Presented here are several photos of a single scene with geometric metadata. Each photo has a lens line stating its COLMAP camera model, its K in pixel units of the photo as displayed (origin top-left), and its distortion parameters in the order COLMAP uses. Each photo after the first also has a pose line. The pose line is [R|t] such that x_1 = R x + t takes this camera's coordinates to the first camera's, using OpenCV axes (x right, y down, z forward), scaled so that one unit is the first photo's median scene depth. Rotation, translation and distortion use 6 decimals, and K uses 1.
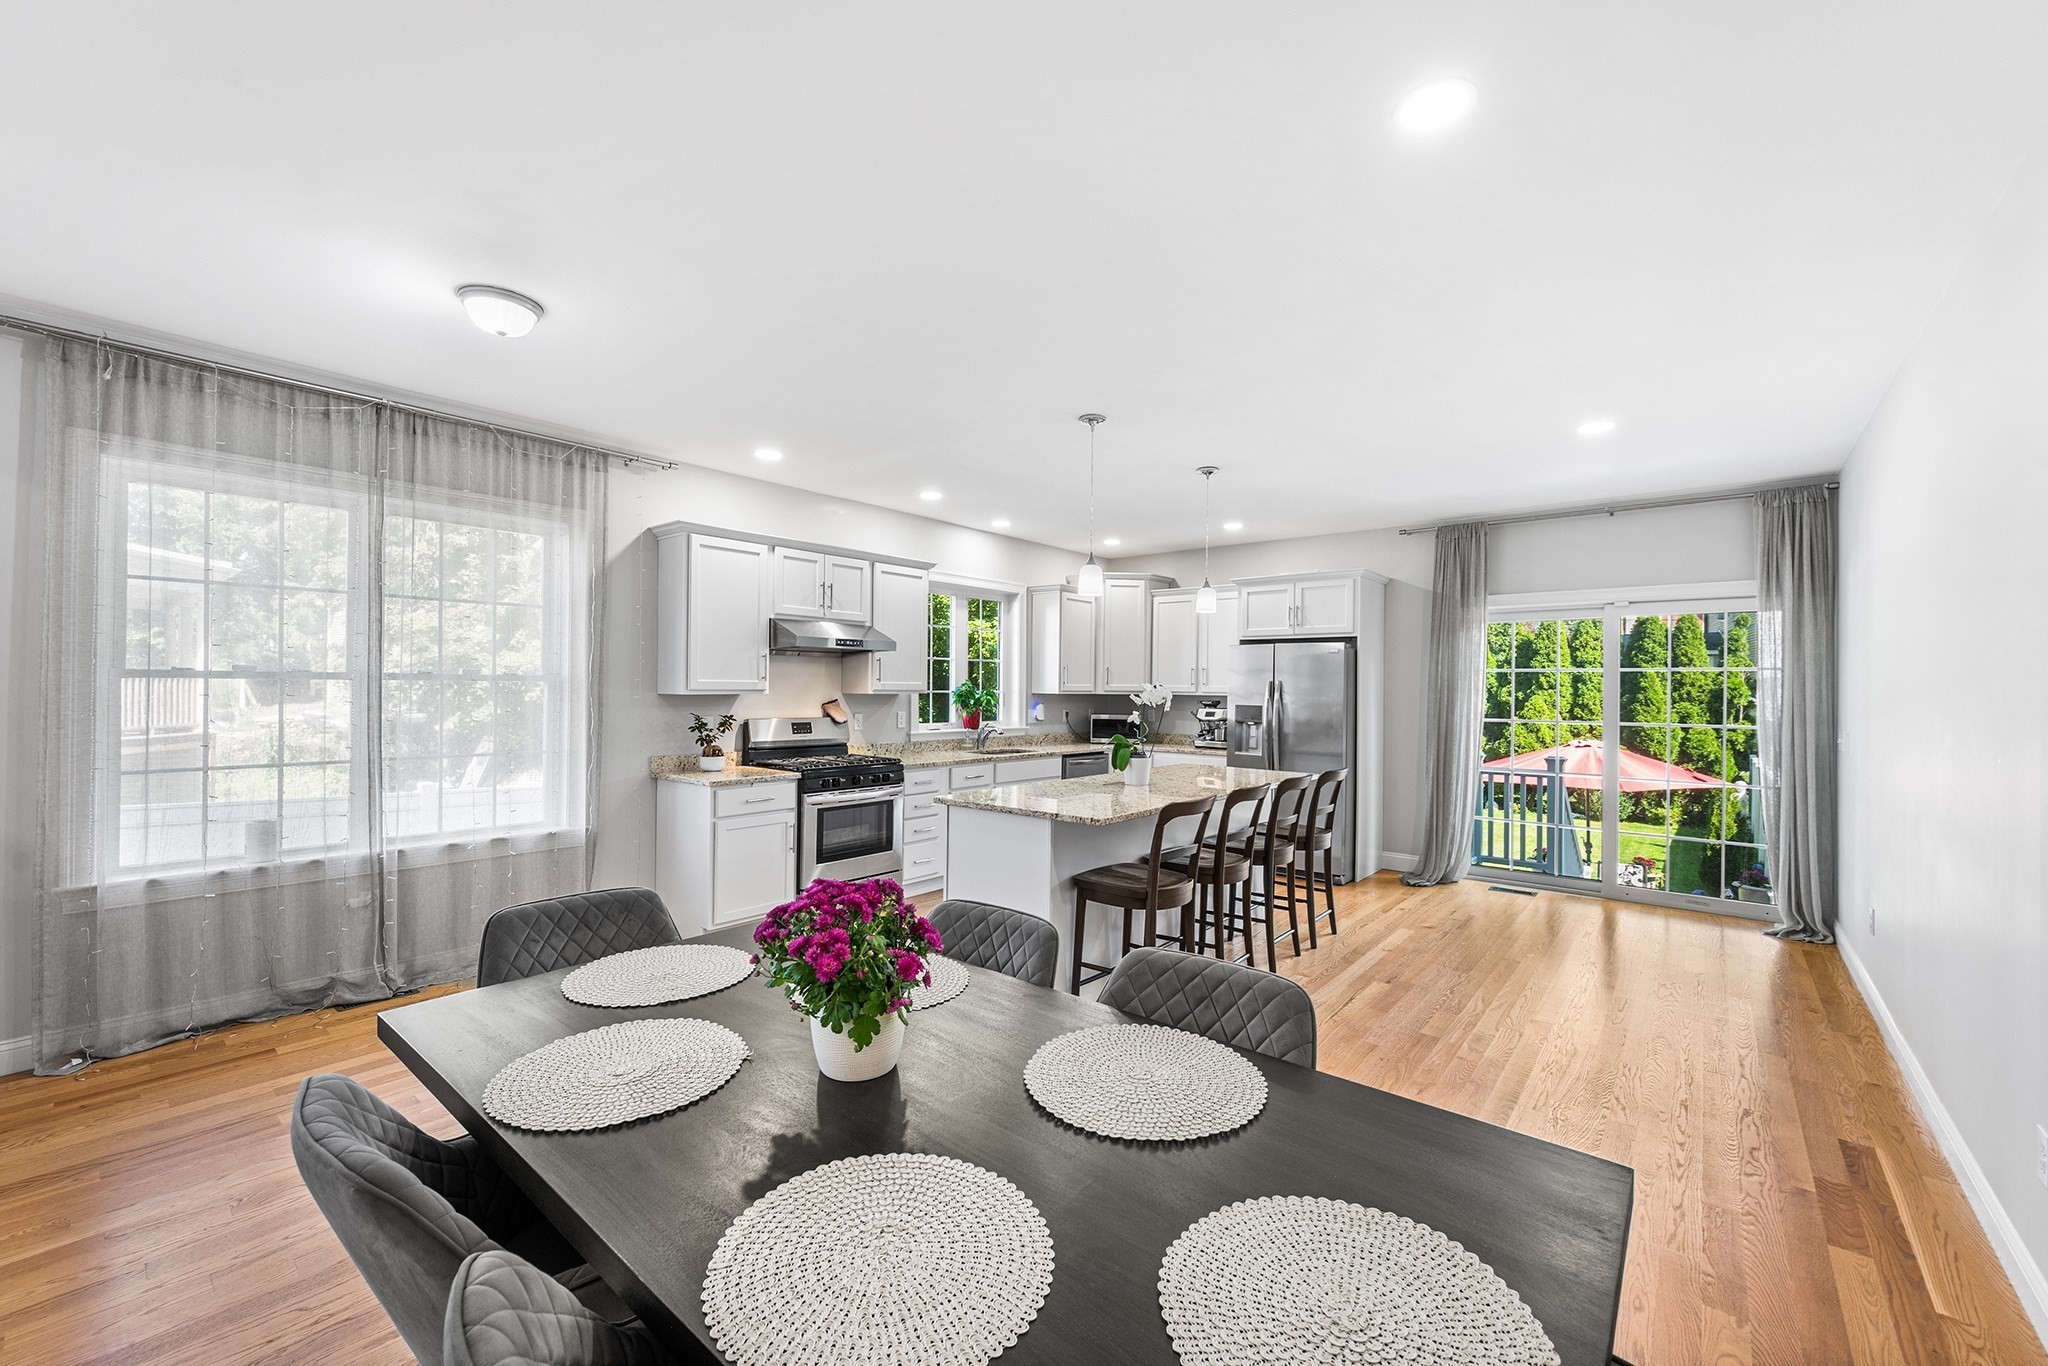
lens RADIAL K [[823.8, 0, 1024.0], [0, 823.8, 683.0], [0, 0, 1]] dist [-0.000089, -0.000003]
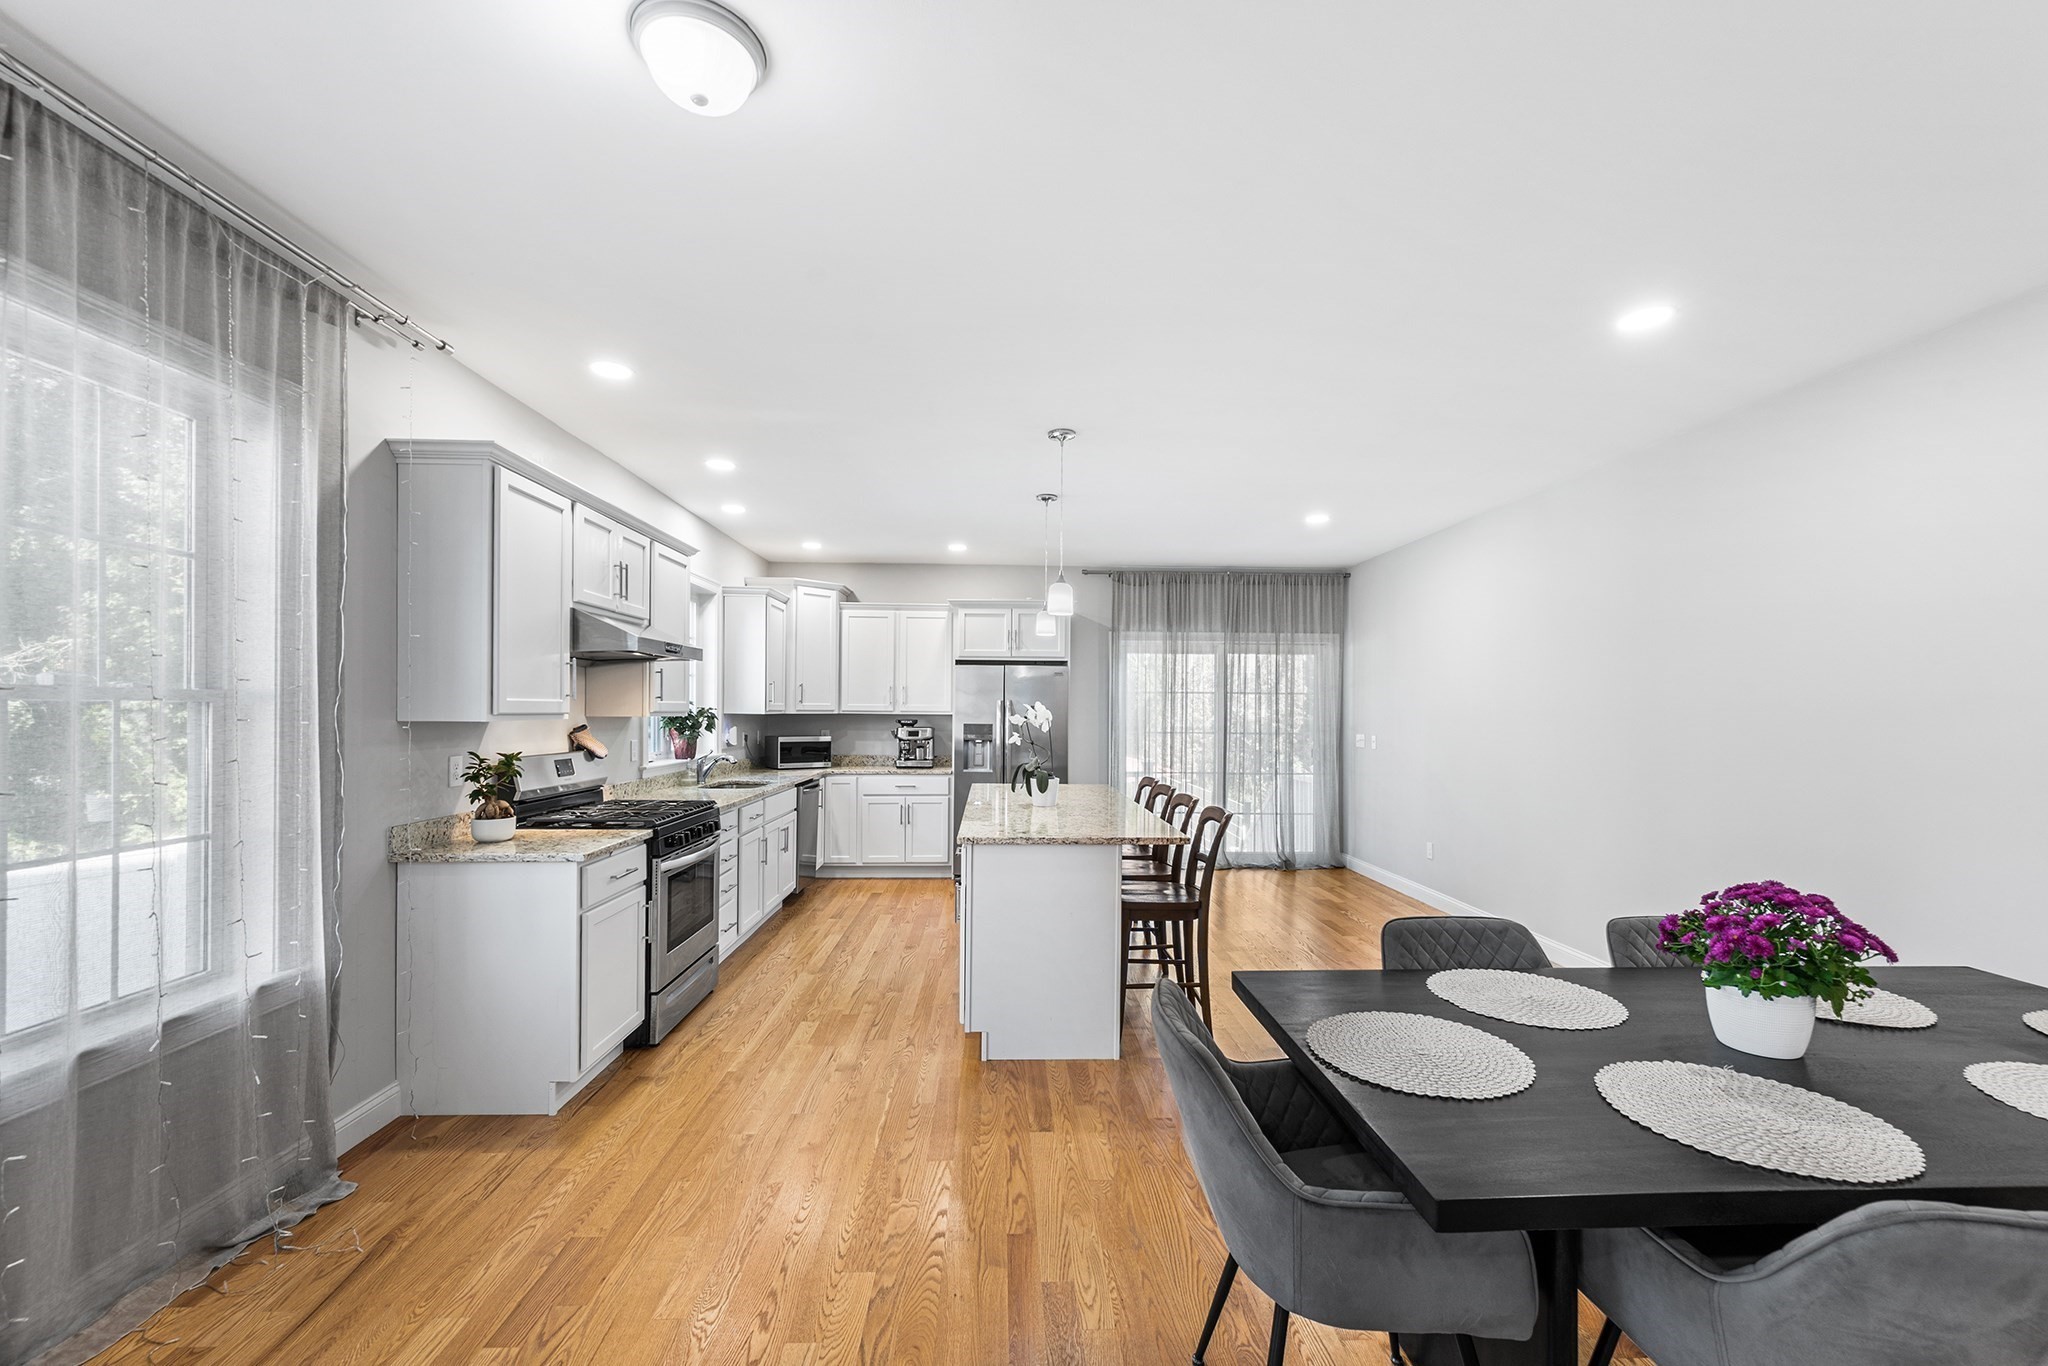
lens RADIAL K [[830.1, 0, 1028.9], [0, 830.1, 706.6], [0, 0, 1]] dist [-0.000243, -0.000015]
pose [[0.742411, -0.001153, 0.669944, -0.428845], [-0.006440, 0.999940, 0.008858, -0.005125], [-0.669914, -0.010891, 0.742359, 0.209845]]
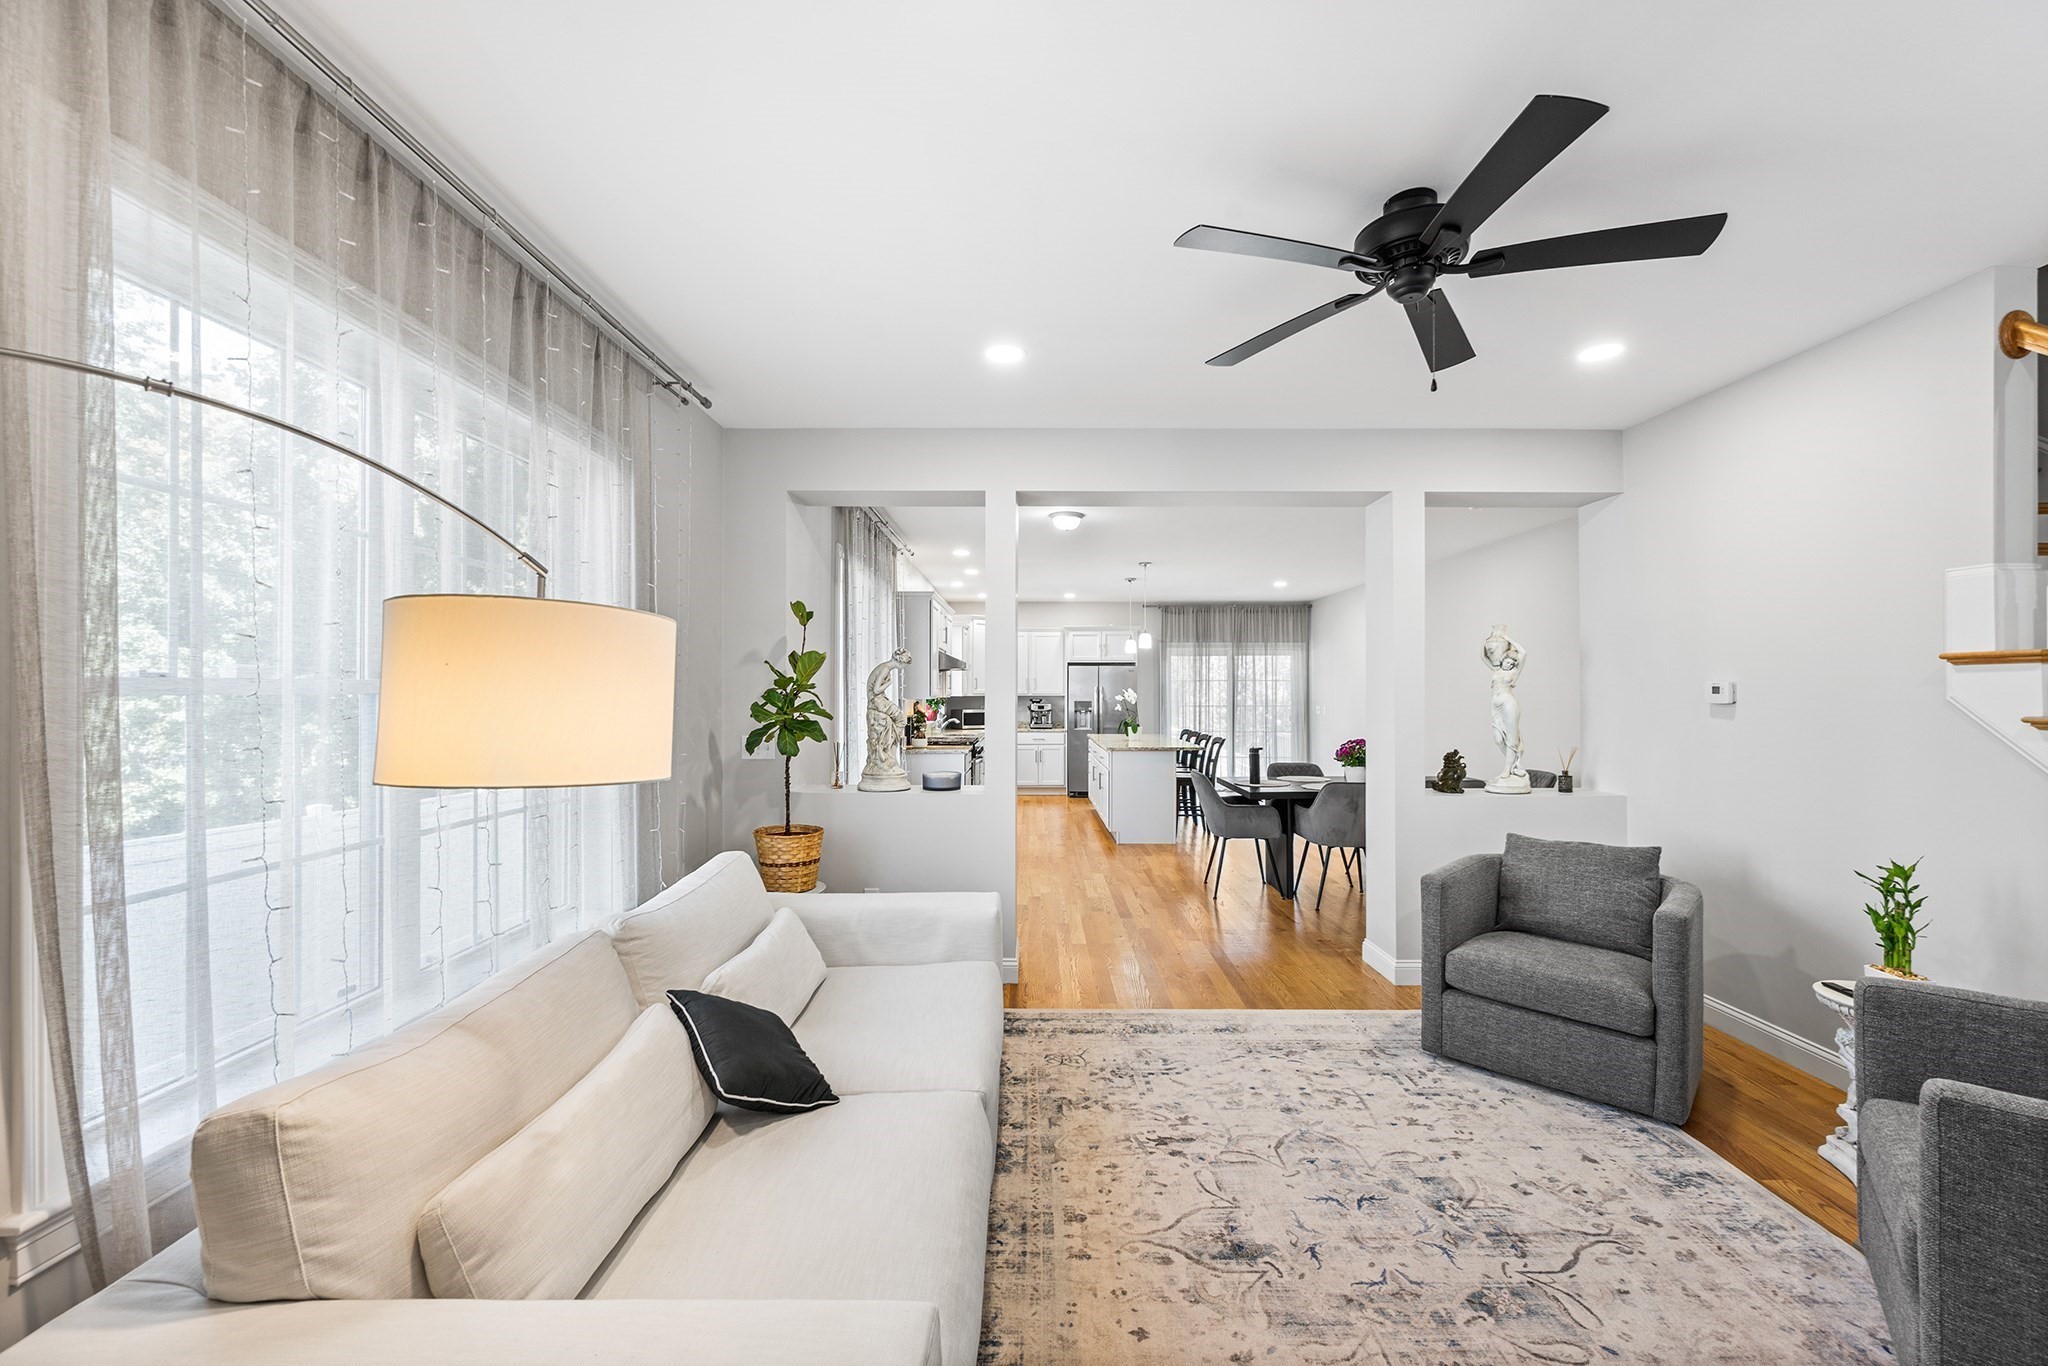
lens RADIAL K [[793.6, 0, 1024.0], [0, 793.6, 683.0], [0, 0, 1]] dist [-0.000527, -0.000011]
pose [[0.774933, -0.002117, 0.632040, -1.000878], [0.000250, 0.999995, 0.003044, -0.018682], [-0.632043, -0.002201, 0.774930, -0.247314]]
